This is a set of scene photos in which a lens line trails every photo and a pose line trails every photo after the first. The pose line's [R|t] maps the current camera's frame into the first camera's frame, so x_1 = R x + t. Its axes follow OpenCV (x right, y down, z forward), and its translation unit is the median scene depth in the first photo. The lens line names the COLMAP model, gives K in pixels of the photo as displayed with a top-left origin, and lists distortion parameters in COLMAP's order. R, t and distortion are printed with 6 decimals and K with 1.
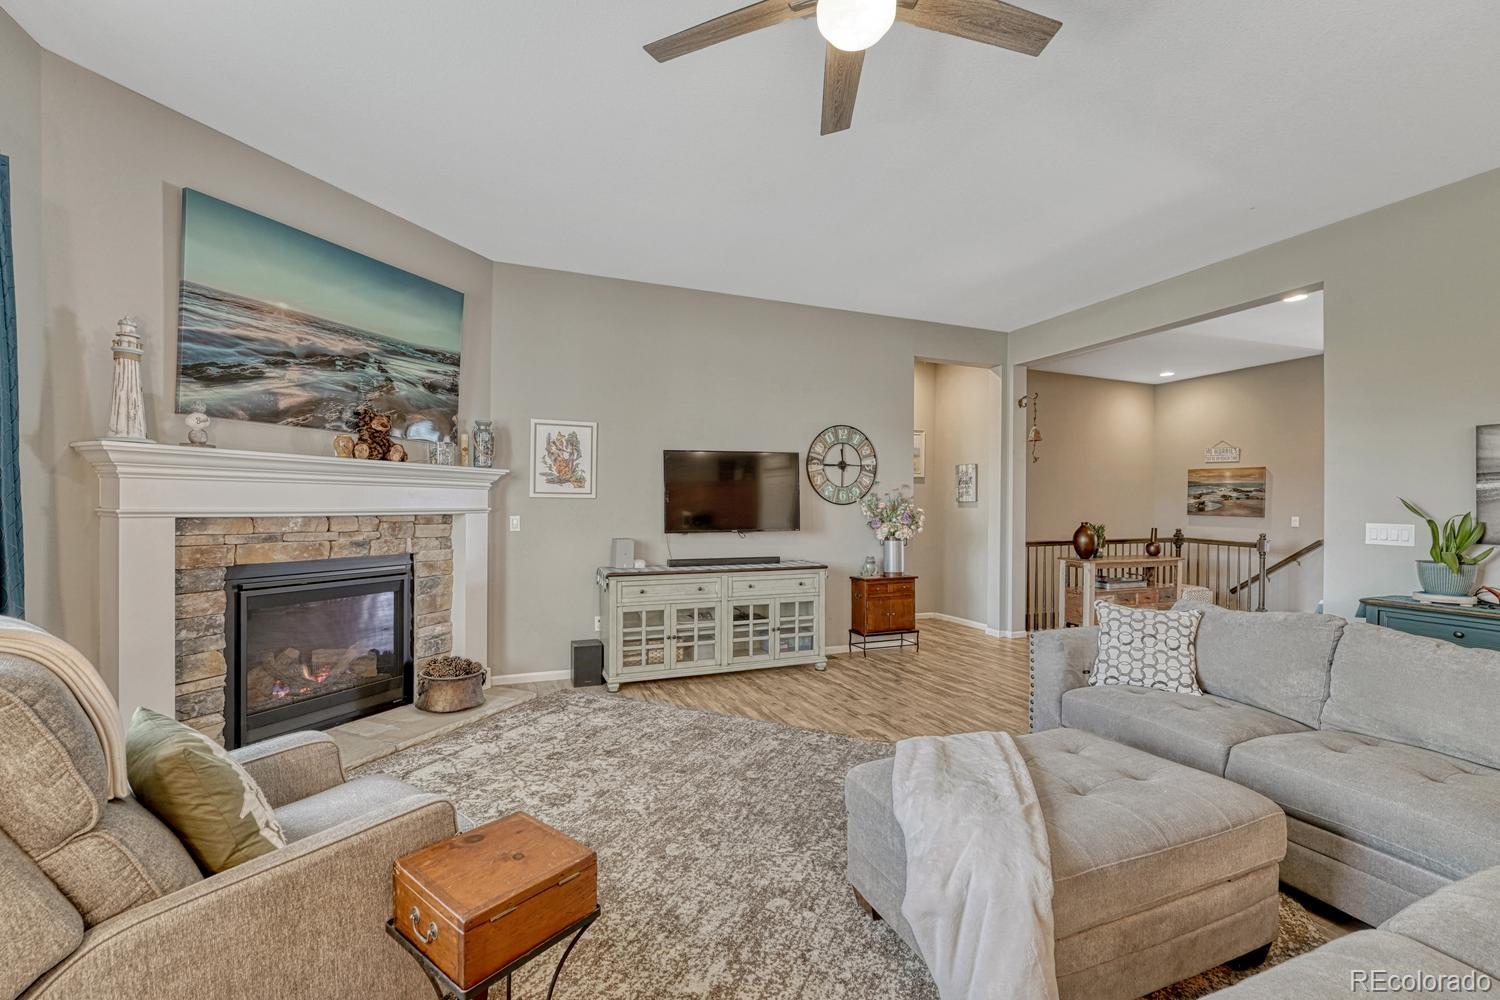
lens RADIAL K [[631.8, 0, 754.2], [0, 631.8, 506.9], [0, 0, 1]] dist [-0.010795, 0.000030]
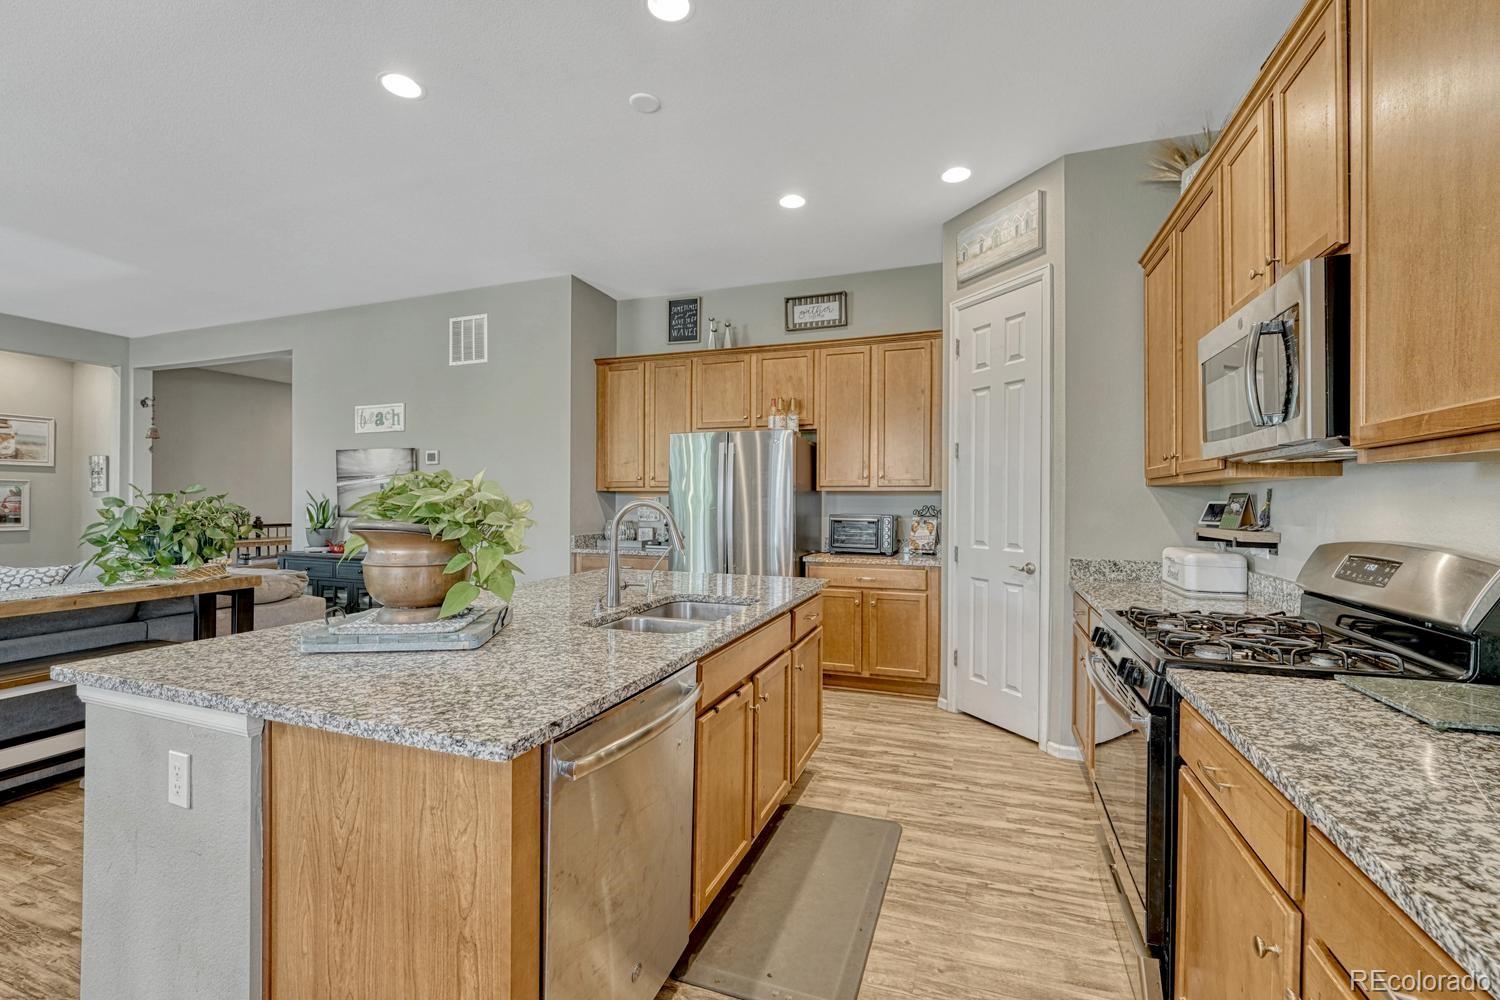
lens RADIAL K [[631.8, 0, 754.2], [0, 631.8, 506.9], [0, 0, 1]] dist [-0.010795, 0.000030]
pose [[0.660553, -0.010282, 0.750709, 0.589853], [-0.000359, 0.999902, 0.014011, 0.004922], [-0.750780, -0.009524, 0.660484, -1.042260]]
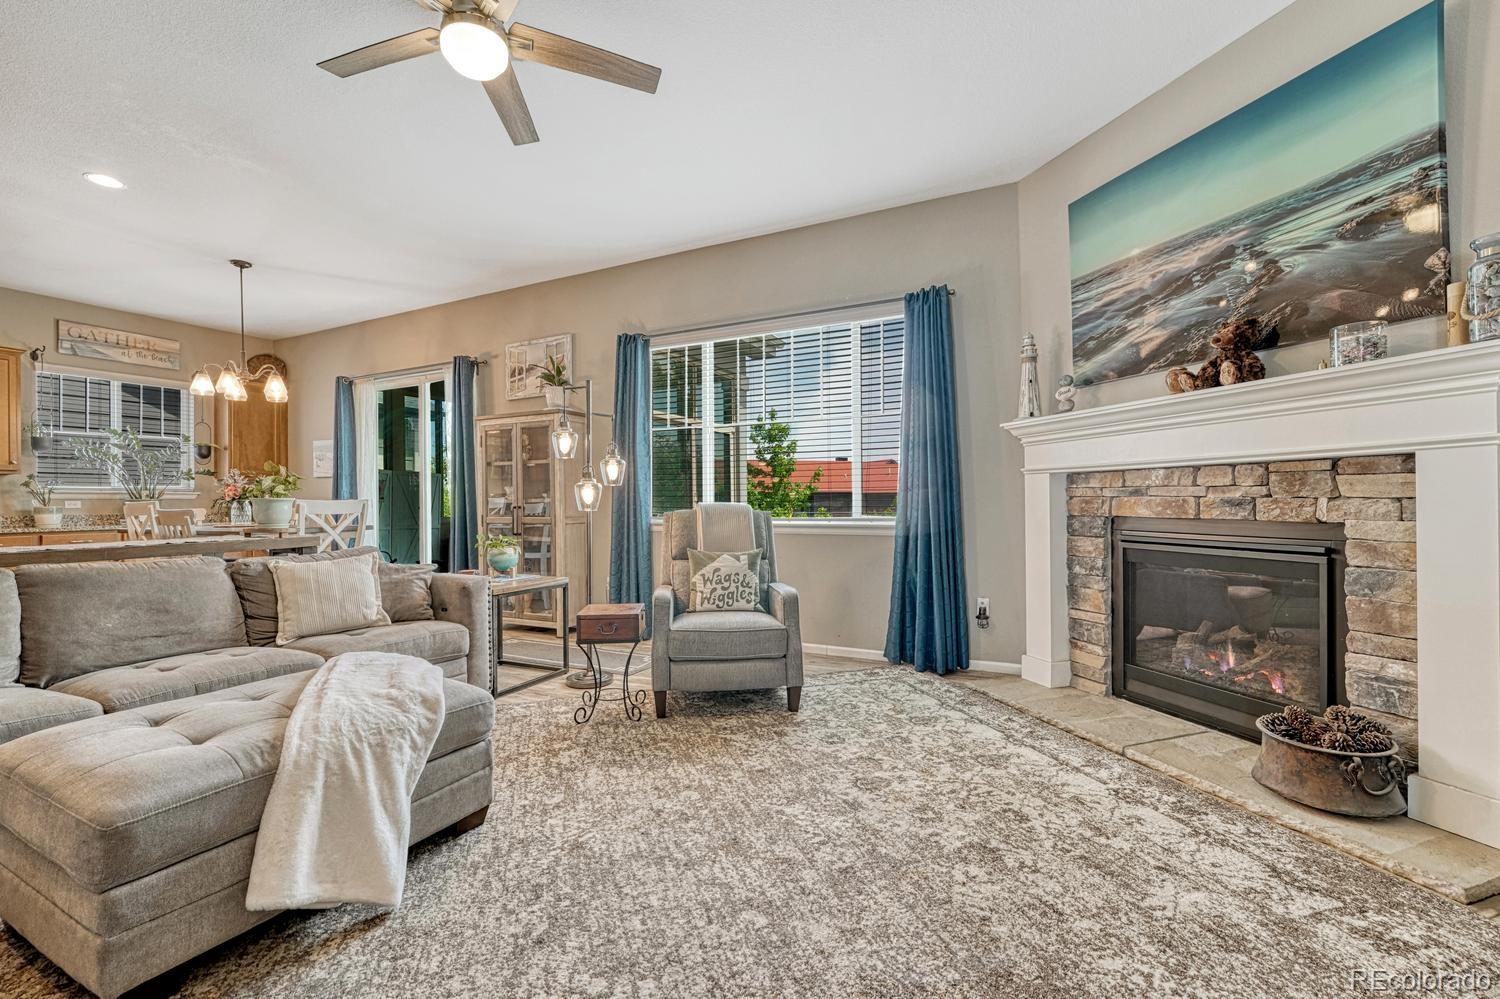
lens RADIAL K [[628.7, 0, 752.3], [0, 628.7, 501.3], [0, 0, 1]] dist [-0.005795, 0.000611]
pose [[-0.742641, 0.001247, -0.669689, 0.325657], [0.003680, 0.999991, -0.002220, 0.062307], [0.669680, -0.004113, -0.742639, 1.280146]]
